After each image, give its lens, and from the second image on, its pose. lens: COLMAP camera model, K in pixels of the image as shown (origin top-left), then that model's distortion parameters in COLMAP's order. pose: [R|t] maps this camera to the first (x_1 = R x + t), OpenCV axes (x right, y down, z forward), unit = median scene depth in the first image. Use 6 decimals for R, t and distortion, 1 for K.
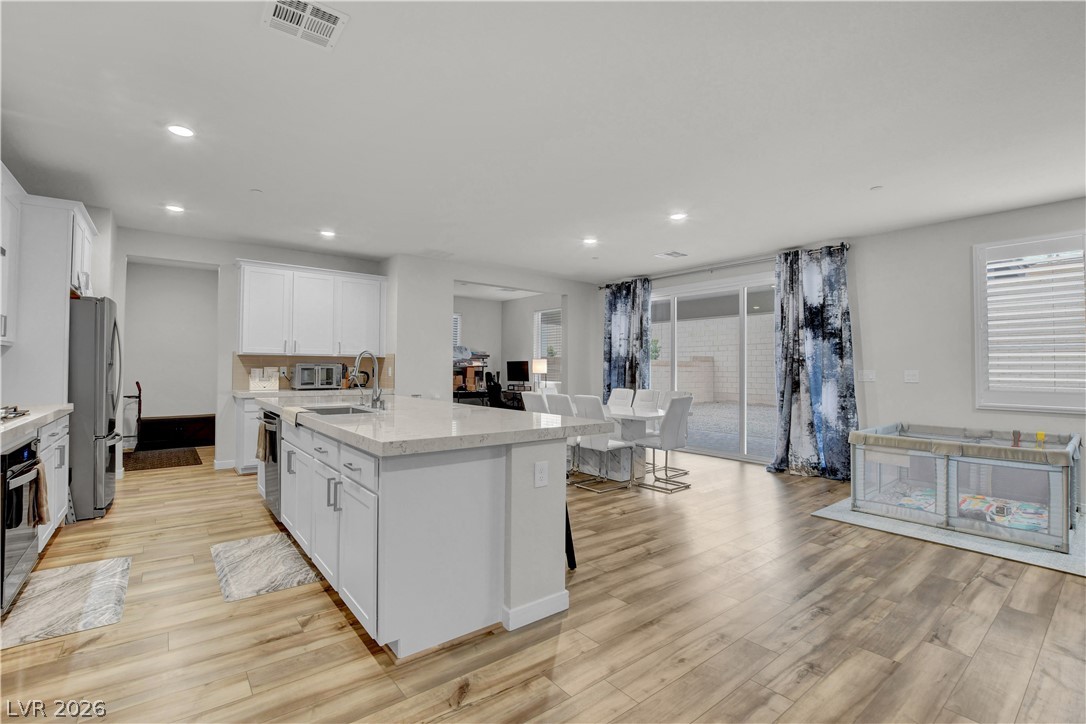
lens RADIAL K [[480.5, 0, 543.0], [0, 480.5, 362.0], [0, 0, 1]] dist [-0.022606, 0.000058]
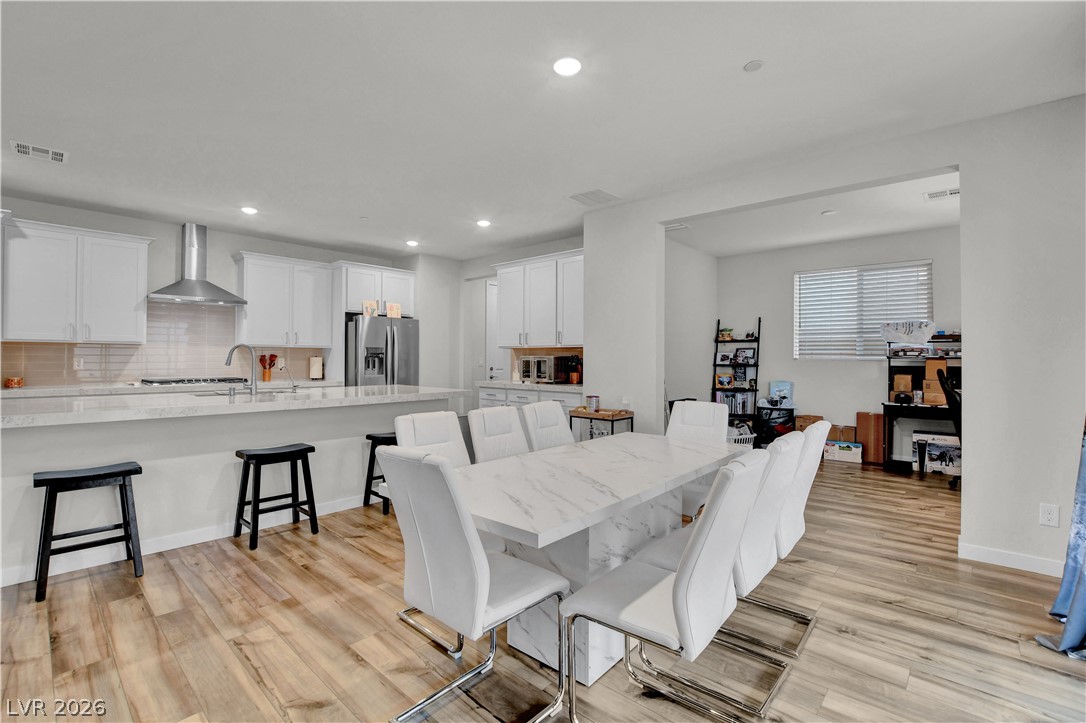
lens RADIAL K [[480.5, 0, 543.0], [0, 480.5, 361.5], [0, 0, 1]] dist [-0.022606, 0.000058]
pose [[0.170415, 0.000394, -0.985372, 0.516577], [0.009987, 0.999948, 0.002127, 0.012775], [0.985322, -0.010204, 0.170402, 0.888695]]
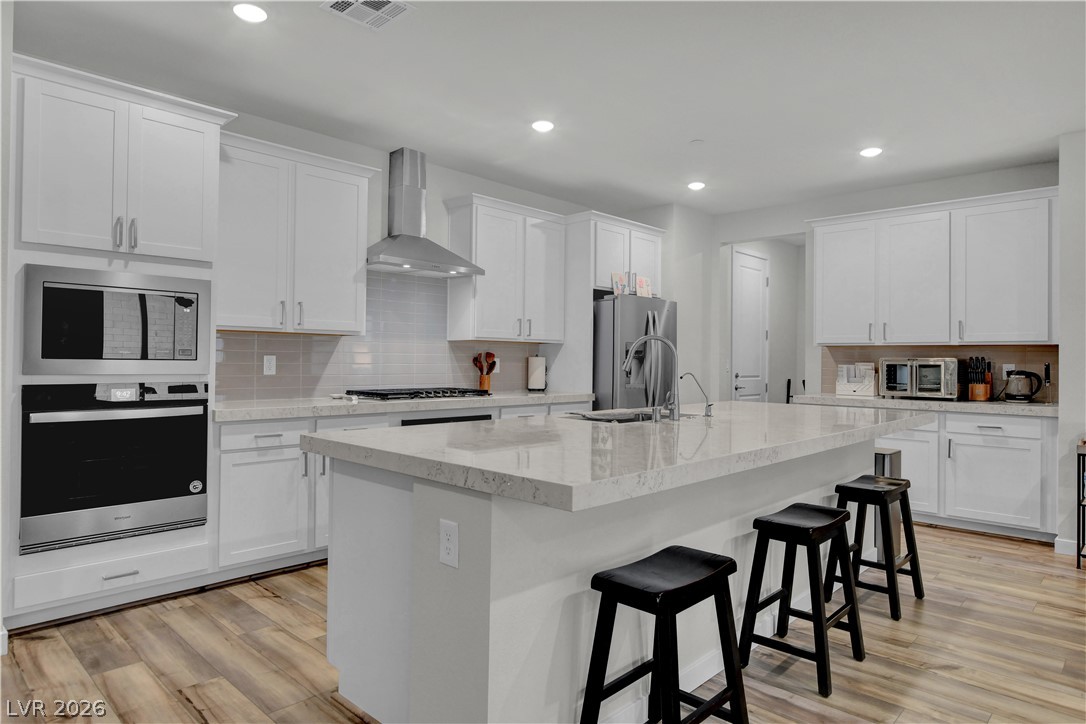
lens RADIAL K [[646.1, 0, 543.0], [0, 646.1, 362.0], [0, 0, 1]] dist [-0.000631, 0.000333]
pose [[0.151518, -0.001944, -0.988453, 0.308668], [0.004842, 0.999988, -0.001225, 0.008177], [0.988443, -0.004600, 0.151526, 0.399162]]
